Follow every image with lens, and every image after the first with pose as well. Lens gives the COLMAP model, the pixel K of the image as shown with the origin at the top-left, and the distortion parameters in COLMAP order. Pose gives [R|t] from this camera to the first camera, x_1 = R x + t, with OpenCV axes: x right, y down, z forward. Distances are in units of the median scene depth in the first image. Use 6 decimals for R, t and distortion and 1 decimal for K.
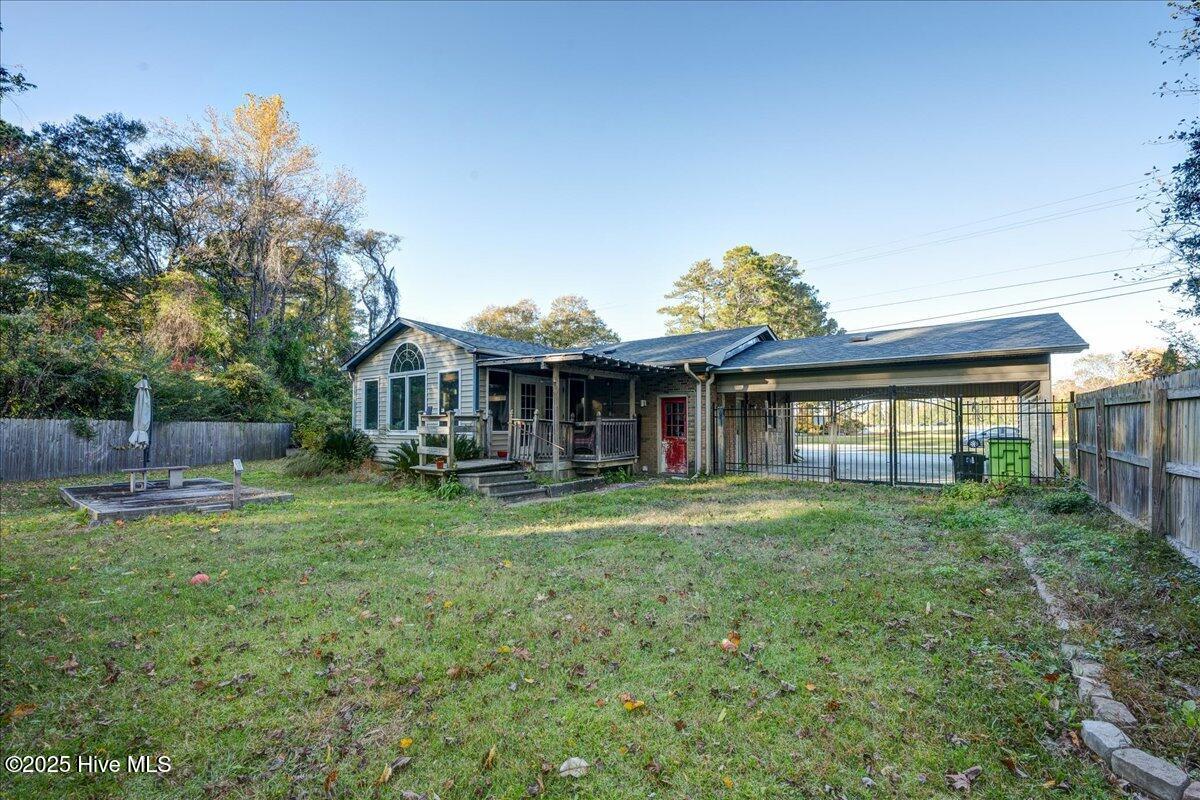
lens RADIAL K [[504.1, 0, 600.3], [0, 504.1, 410.3], [0, 0, 1]] dist [-0.013816, 0.000965]
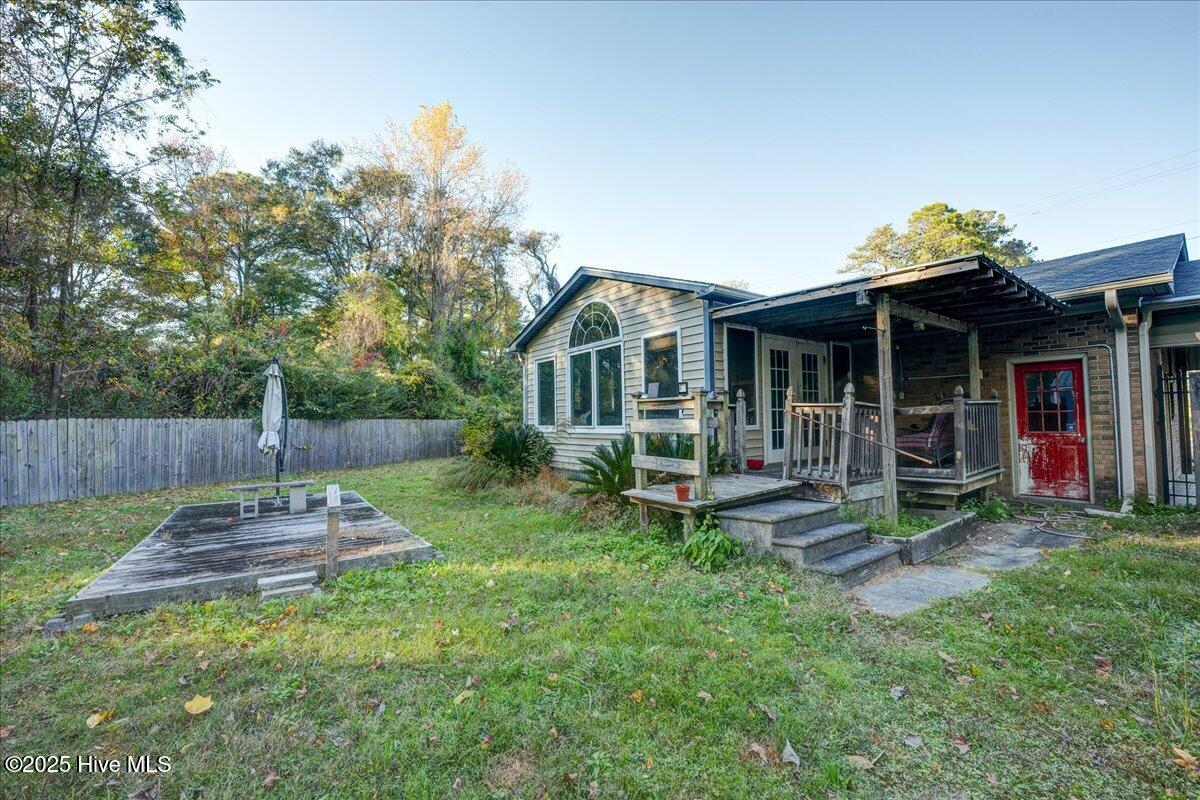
lens RADIAL K [[476.9, 0, 598.4], [0, 476.9, 399.8], [0, 0, 1]] dist [-0.015006, 0.000262]
pose [[0.955826, -0.027370, -0.292657, -0.174921], [0.024461, 0.999608, -0.013595, 0.011549], [0.292914, 0.005836, 0.956121, 0.345362]]
